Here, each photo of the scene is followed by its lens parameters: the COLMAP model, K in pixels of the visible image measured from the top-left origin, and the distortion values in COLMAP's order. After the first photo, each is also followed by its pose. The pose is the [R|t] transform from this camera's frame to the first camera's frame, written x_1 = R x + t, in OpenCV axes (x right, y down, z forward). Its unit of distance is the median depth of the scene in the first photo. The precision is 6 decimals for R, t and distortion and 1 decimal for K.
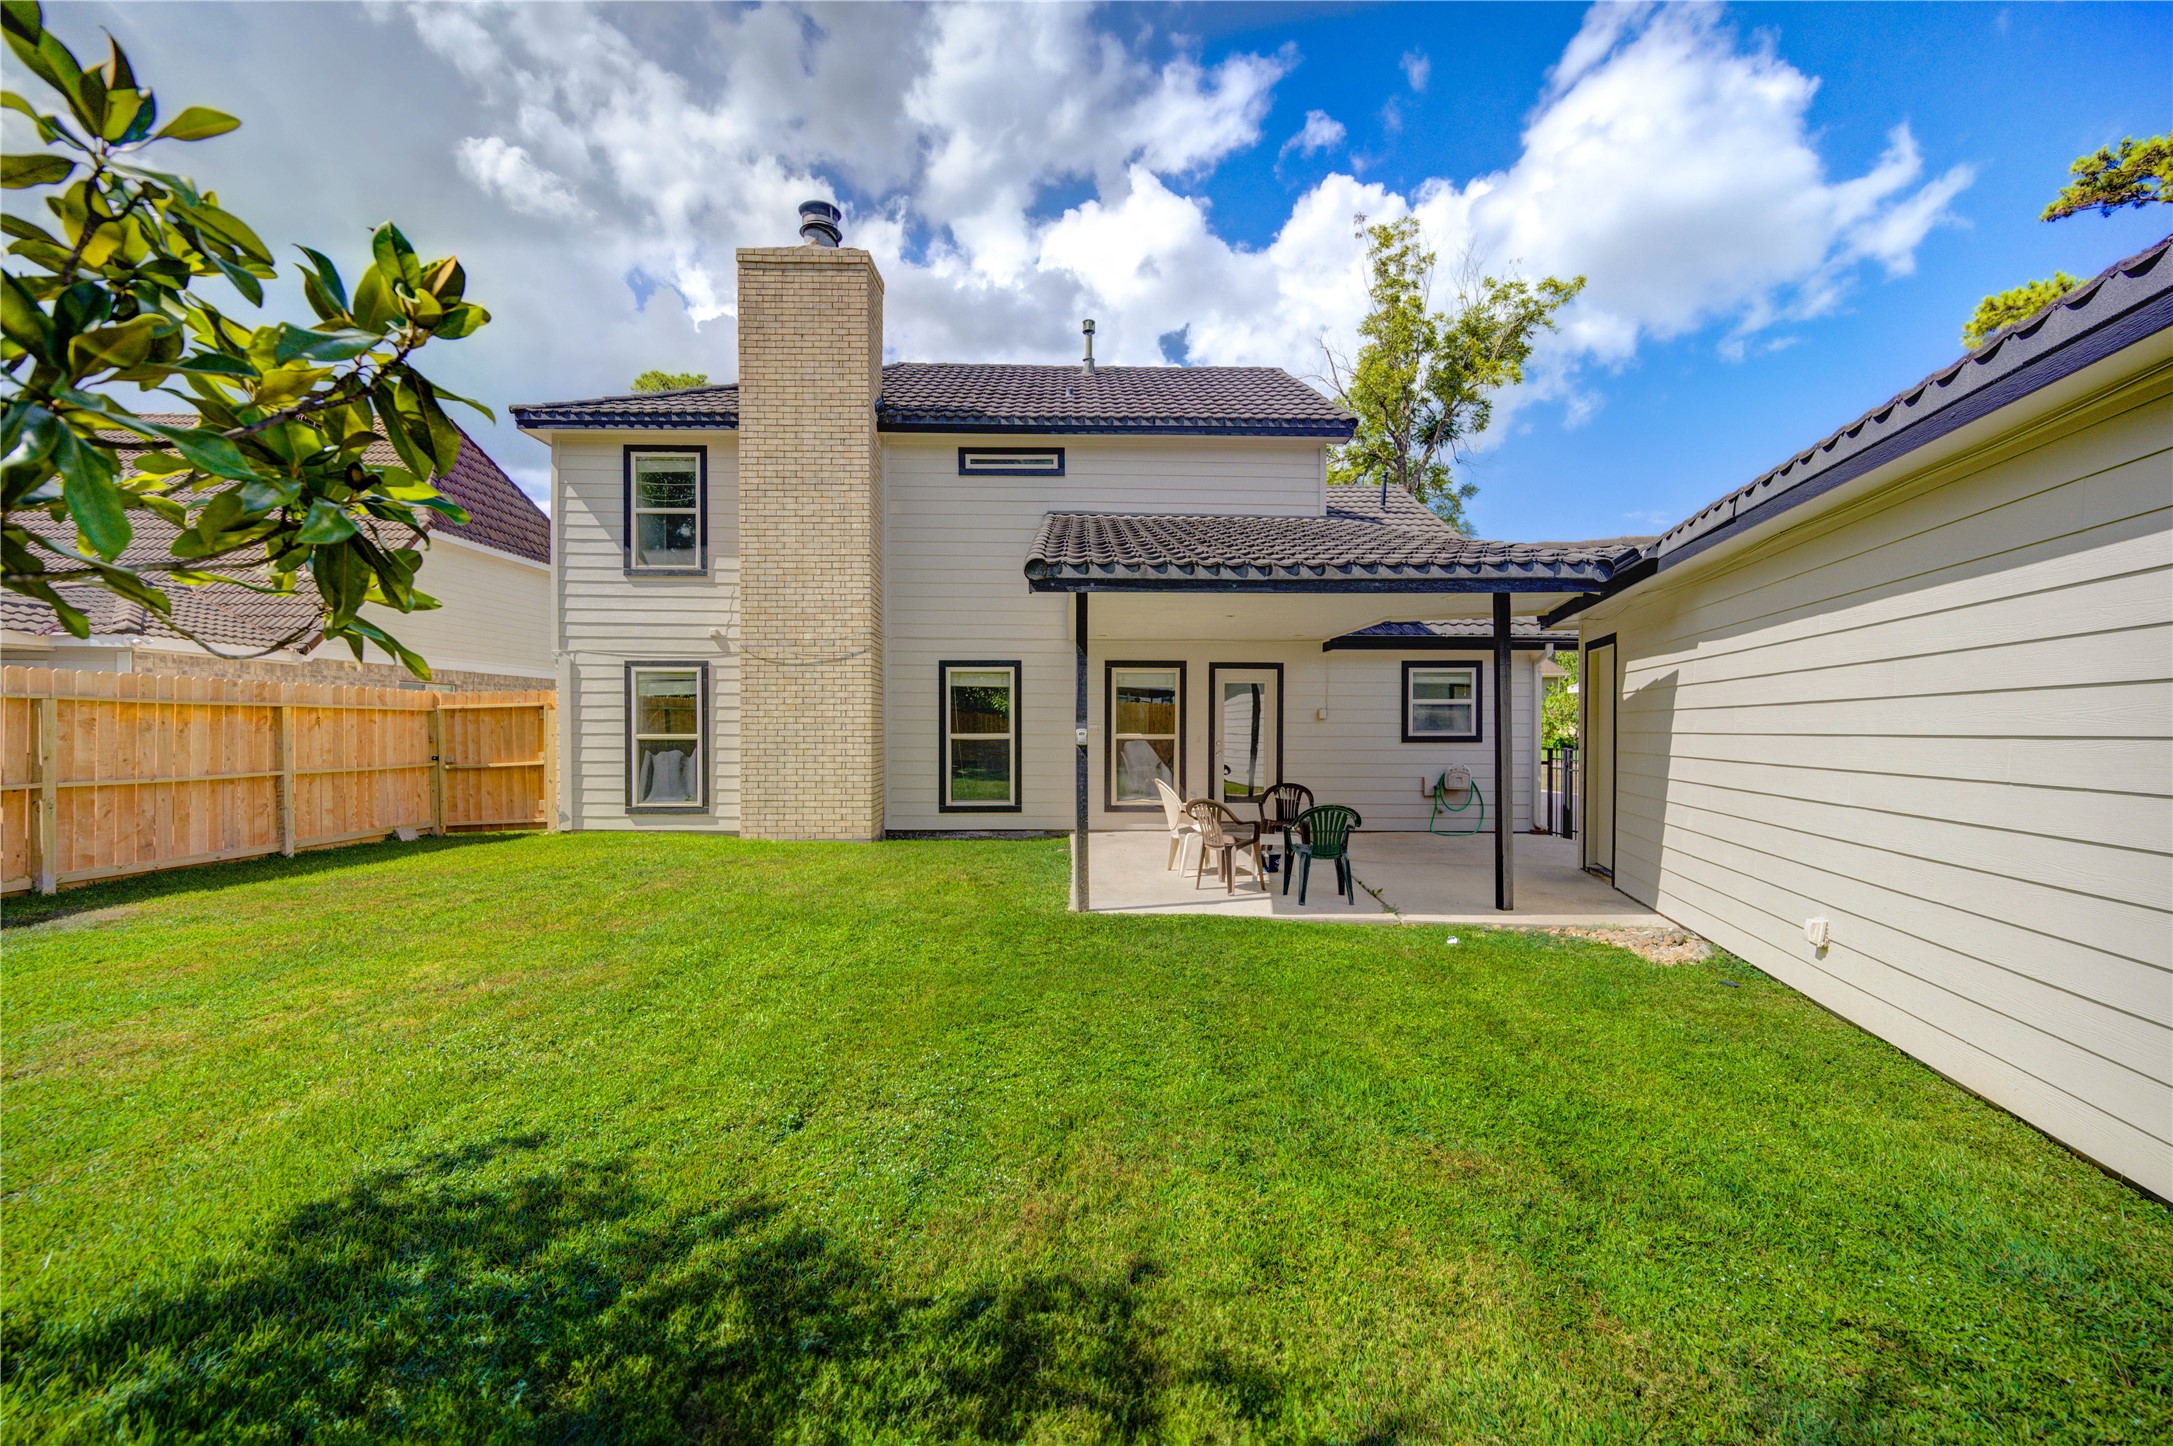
lens RADIAL K [[843.3, 0, 1093.0], [0, 843.3, 731.4], [0, 0, 1]] dist [0.001437, -0.002162]
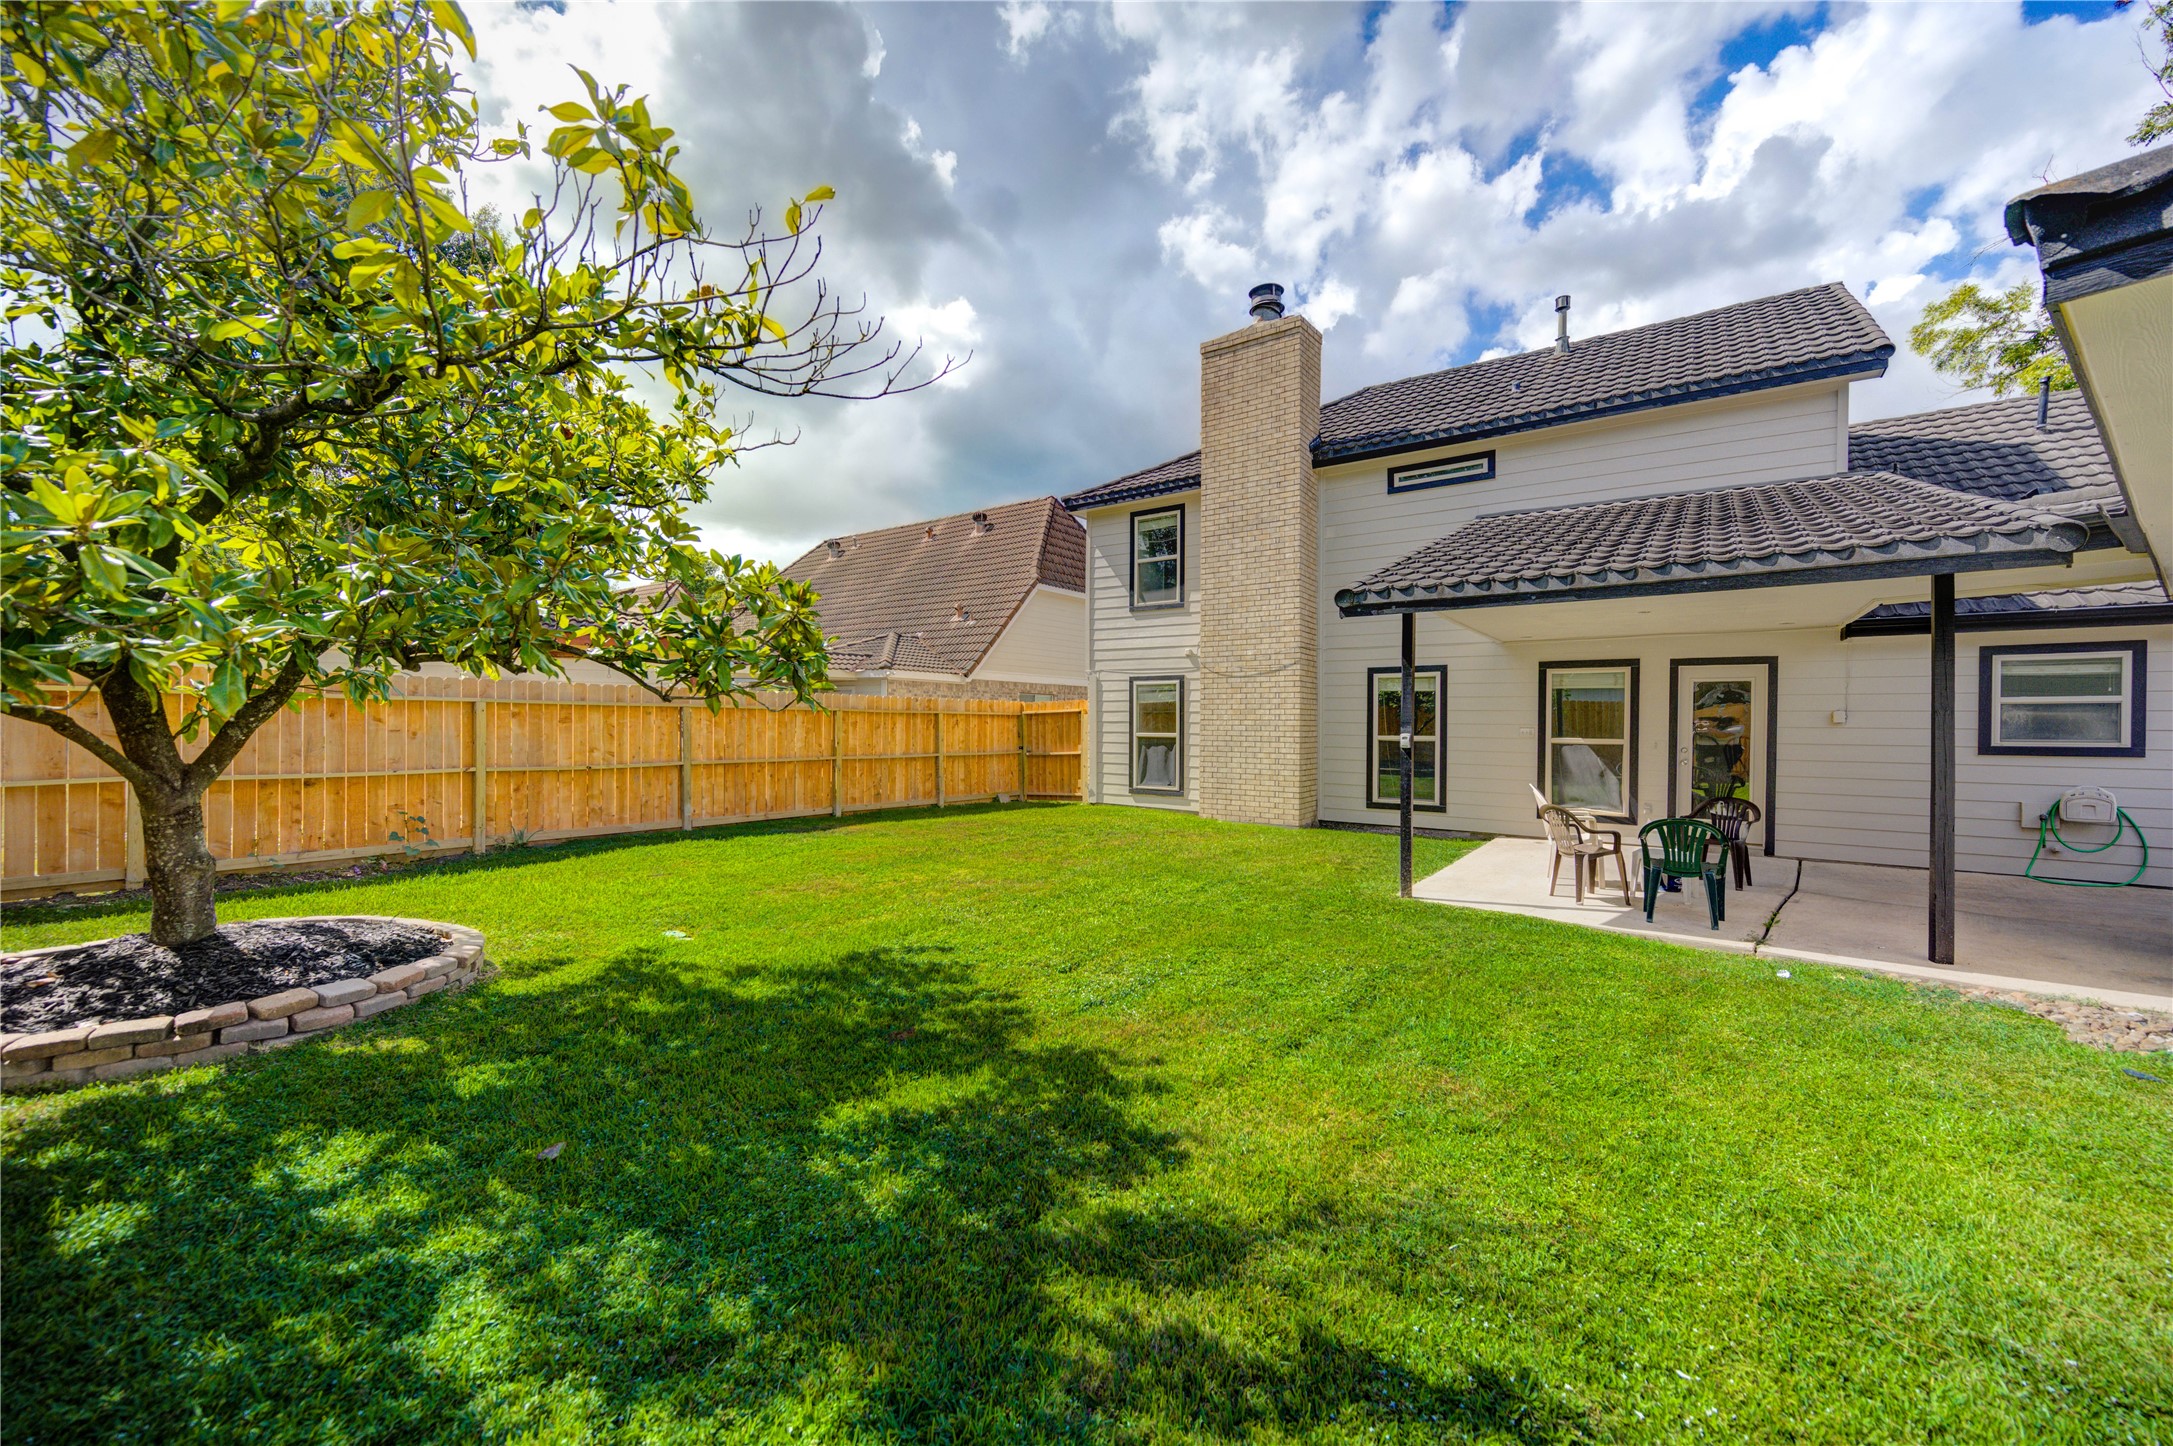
lens RADIAL K [[843.3, 0, 1091.9], [0, 843.3, 731.2], [0, 0, 1]] dist [0.001437, -0.002162]
pose [[0.796267, 0.009540, -0.604870, 0.197849], [-0.008421, 0.999954, 0.004685, -0.004683], [0.604886, 0.001363, 0.796311, -0.083657]]
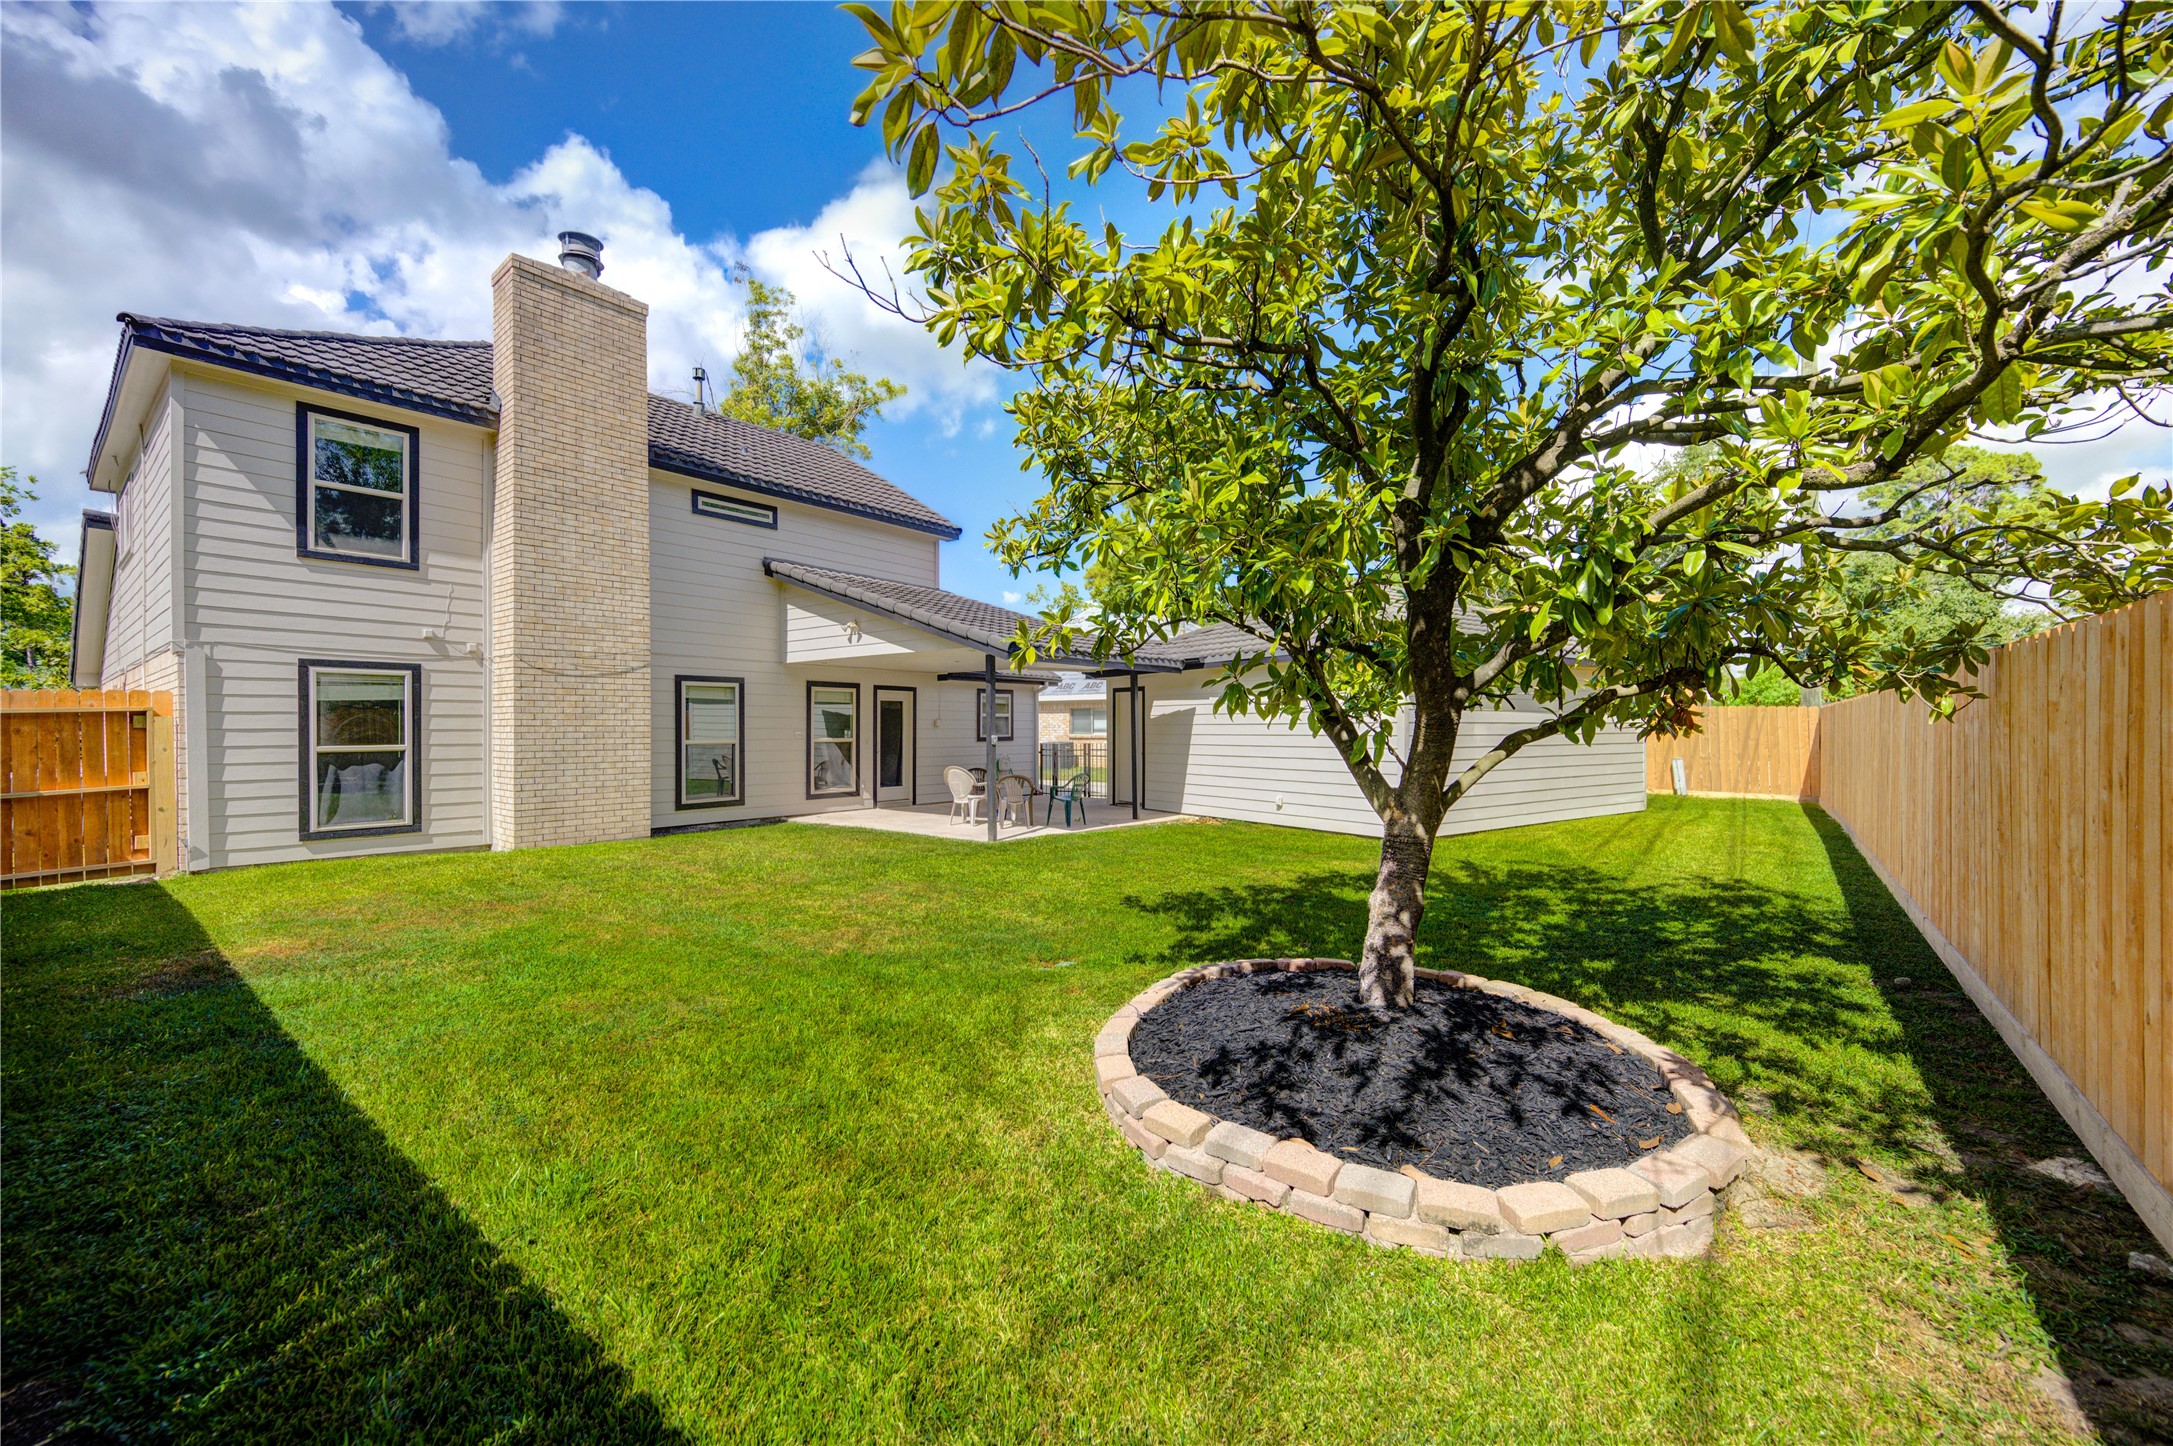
lens RADIAL K [[843.3, 0, 1100.4], [0, 843.3, 725.2], [0, 0, 1]] dist [0.001437, -0.002162]
pose [[0.626408, -0.001411, 0.779494, -0.721785], [0.007308, 0.999965, -0.004063, -0.008496], [-0.779461, 0.008241, 0.626396, -0.147321]]
